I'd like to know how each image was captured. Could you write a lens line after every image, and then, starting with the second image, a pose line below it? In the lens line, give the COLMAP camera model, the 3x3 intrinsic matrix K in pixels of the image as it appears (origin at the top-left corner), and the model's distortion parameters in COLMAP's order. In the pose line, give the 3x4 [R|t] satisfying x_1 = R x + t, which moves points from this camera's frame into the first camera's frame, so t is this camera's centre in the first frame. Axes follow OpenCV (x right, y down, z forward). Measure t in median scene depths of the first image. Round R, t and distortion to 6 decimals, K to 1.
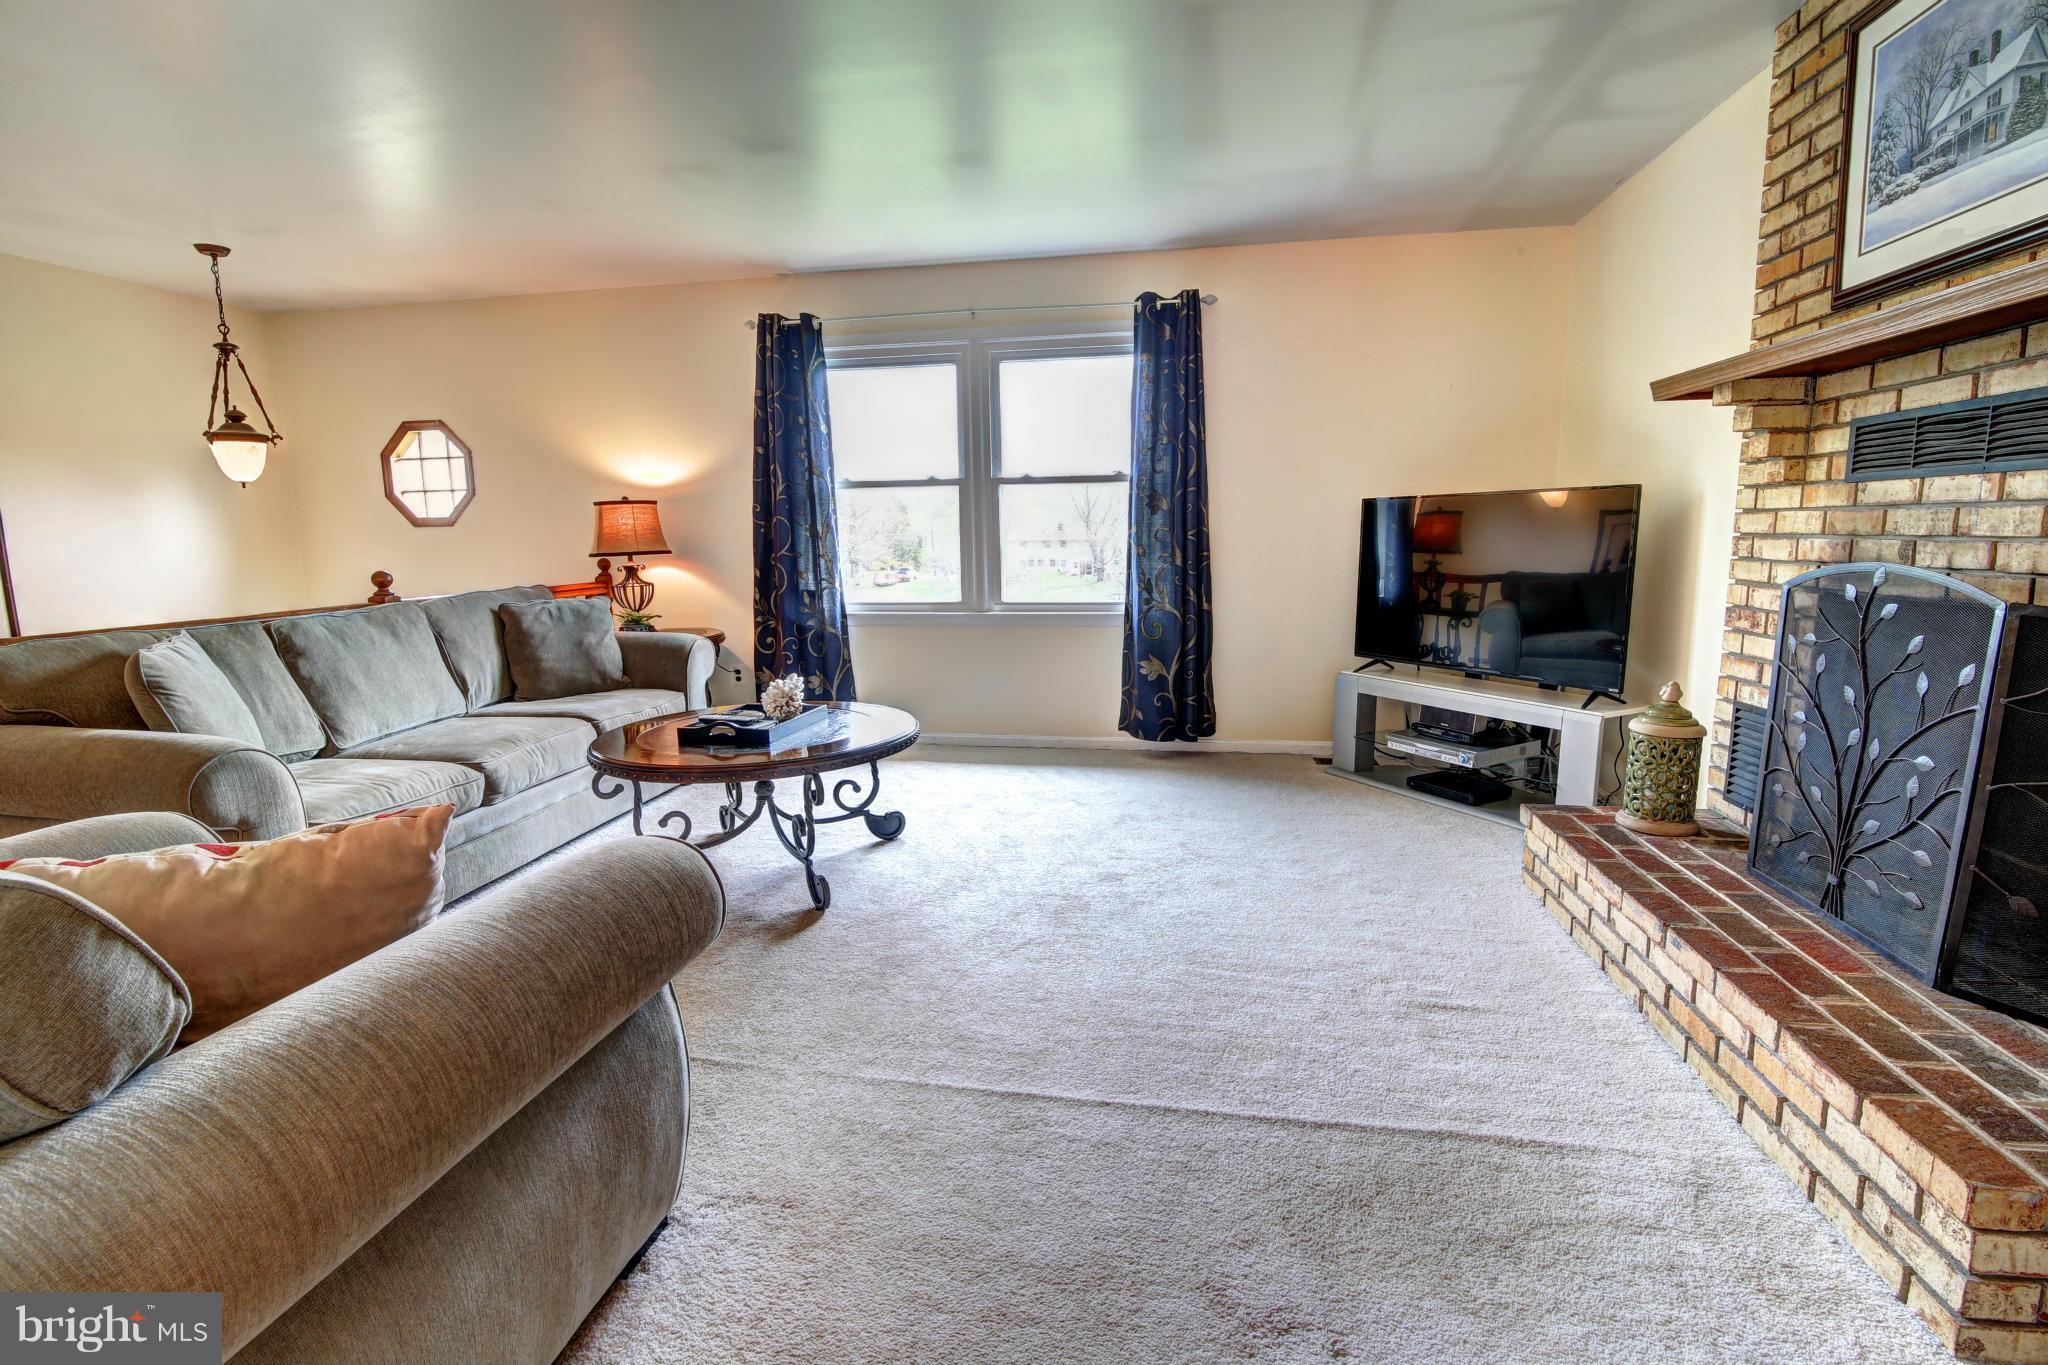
lens RADIAL K [[943.1, 0, 1024.0], [0, 943.1, 682.5], [0, 0, 1]] dist [-0.013346, -0.000398]
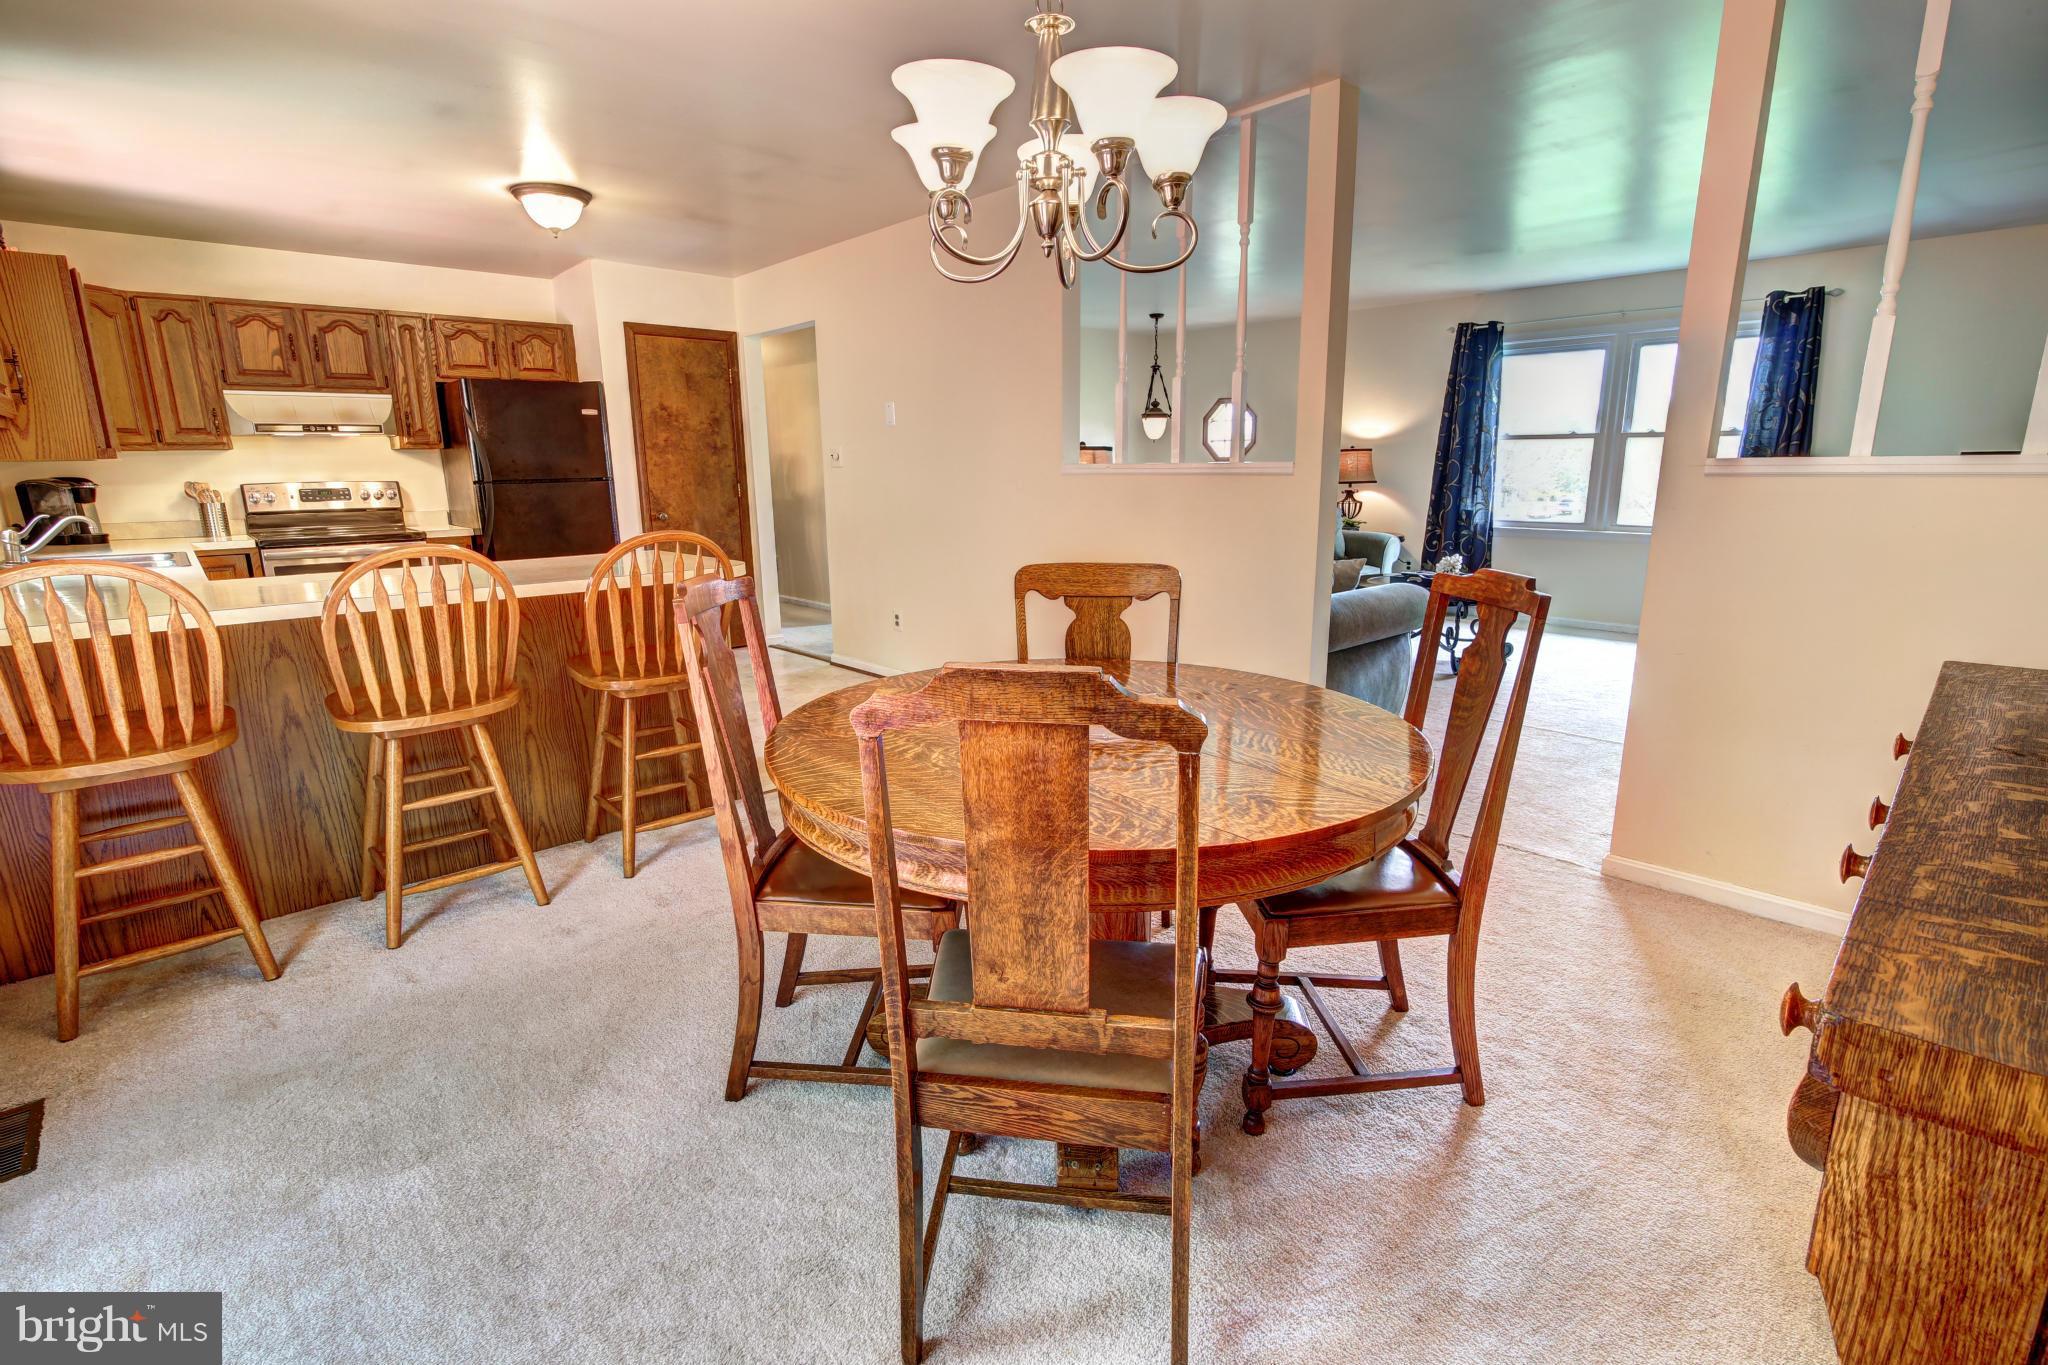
lens RADIAL K [[943.1, 0, 1024.0], [0, 943.1, 682.5], [0, 0, 1]] dist [-0.013346, -0.000398]
pose [[0.797995, 0.144595, -0.585061, 0.133253], [-0.098012, 0.989004, 0.110745, 0.083825], [0.594641, -0.031031, 0.803392, -0.684532]]
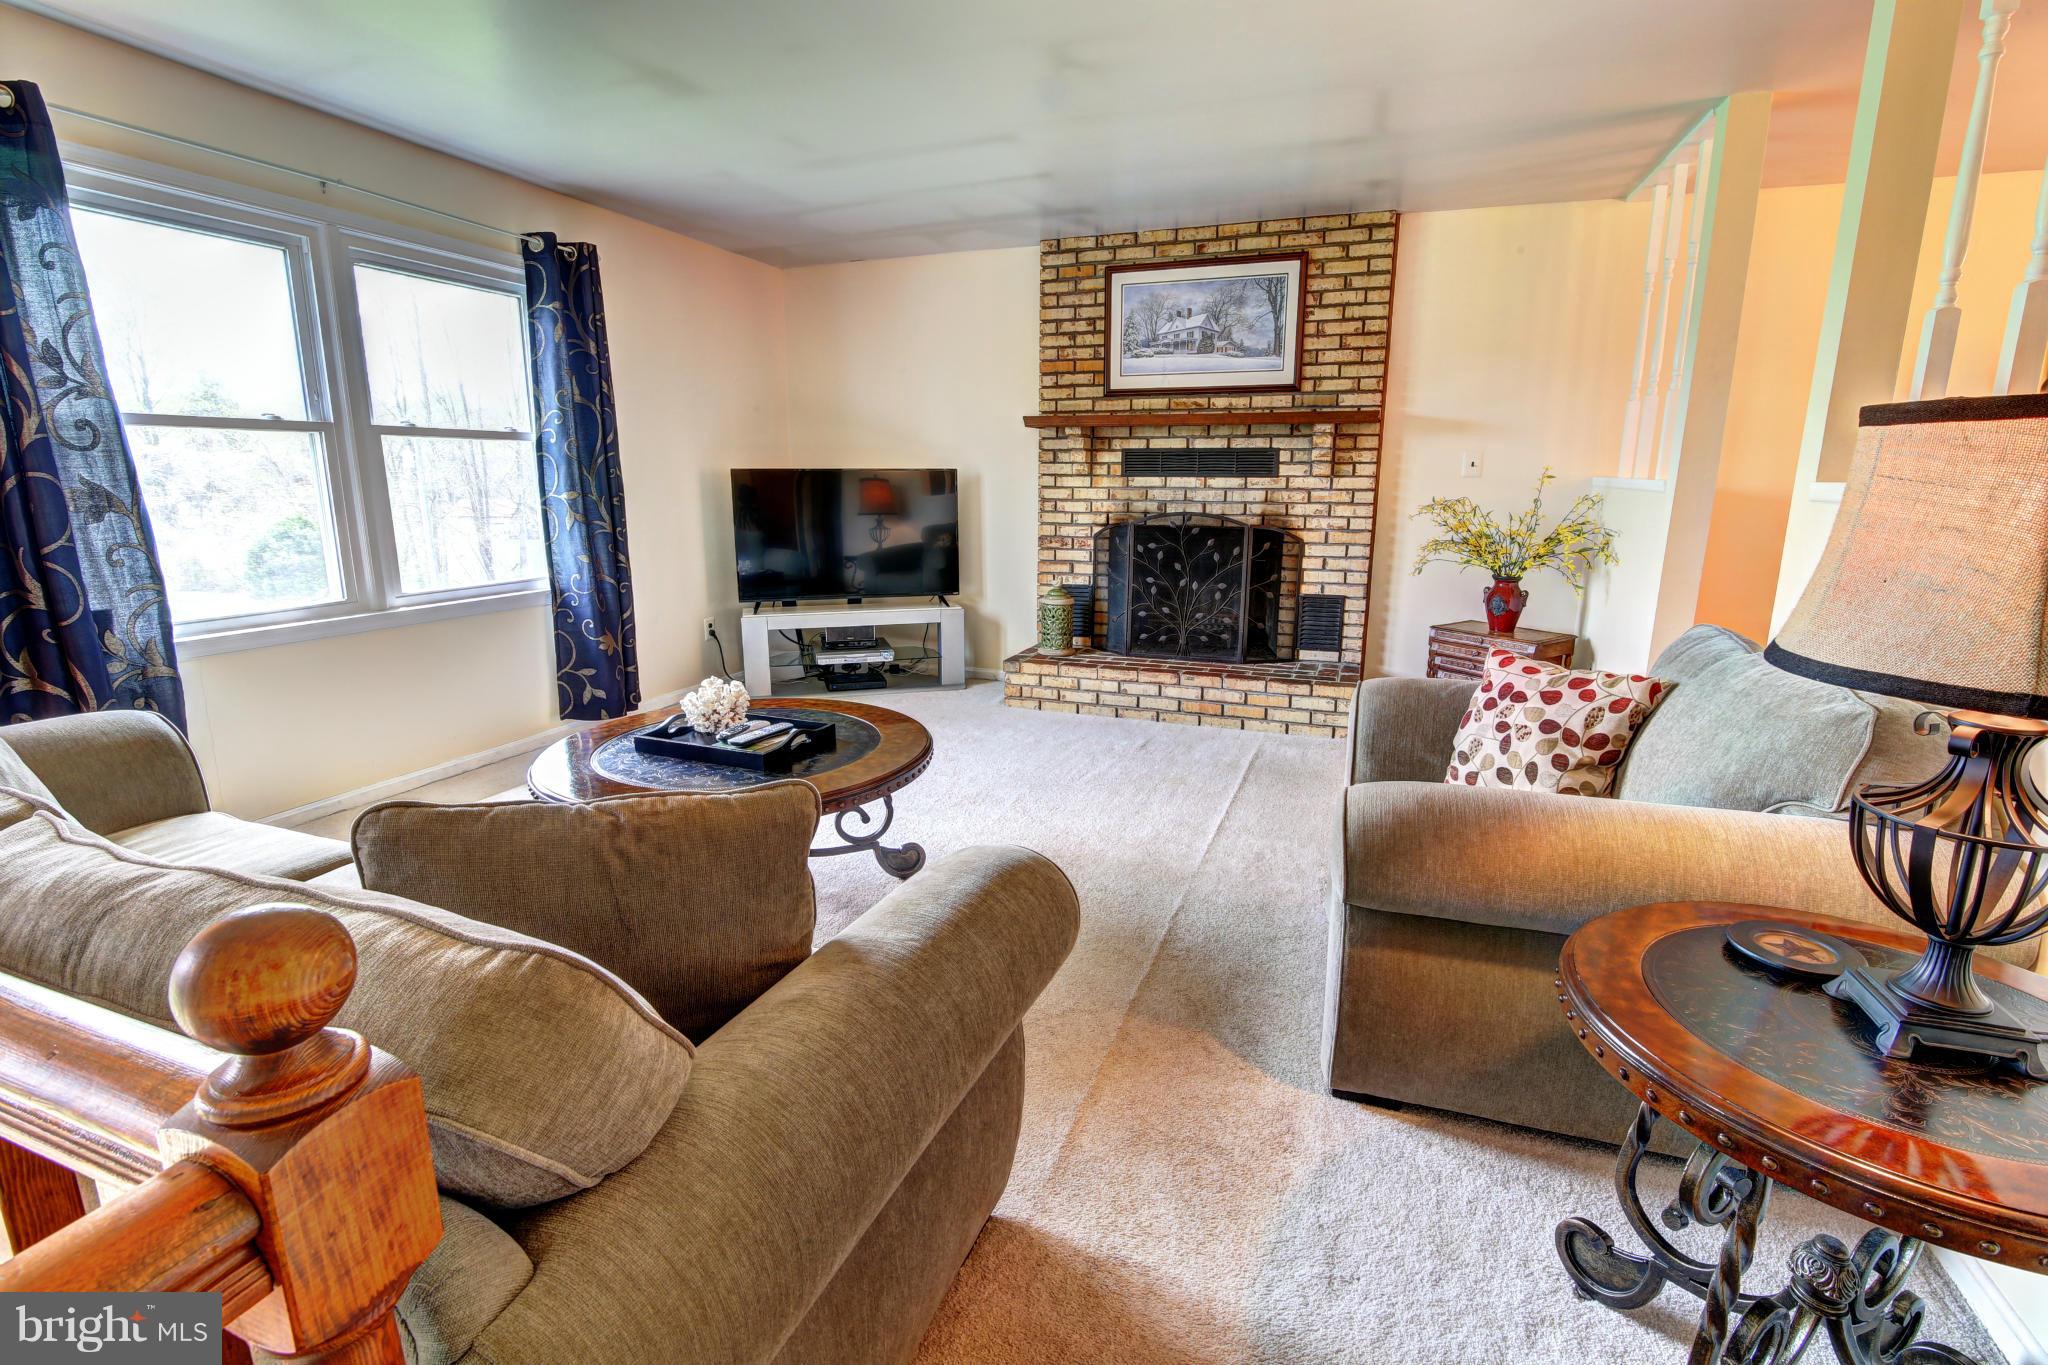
lens RADIAL K [[943.1, 0, 1024.0], [0, 943.1, 682.5], [0, 0, 1]] dist [-0.013346, -0.000398]
pose [[0.175952, -0.196776, 0.964531, -0.747484], [0.148058, 0.973961, 0.171691, -0.079708], [-0.973201, 0.112597, 0.200505, 0.424203]]
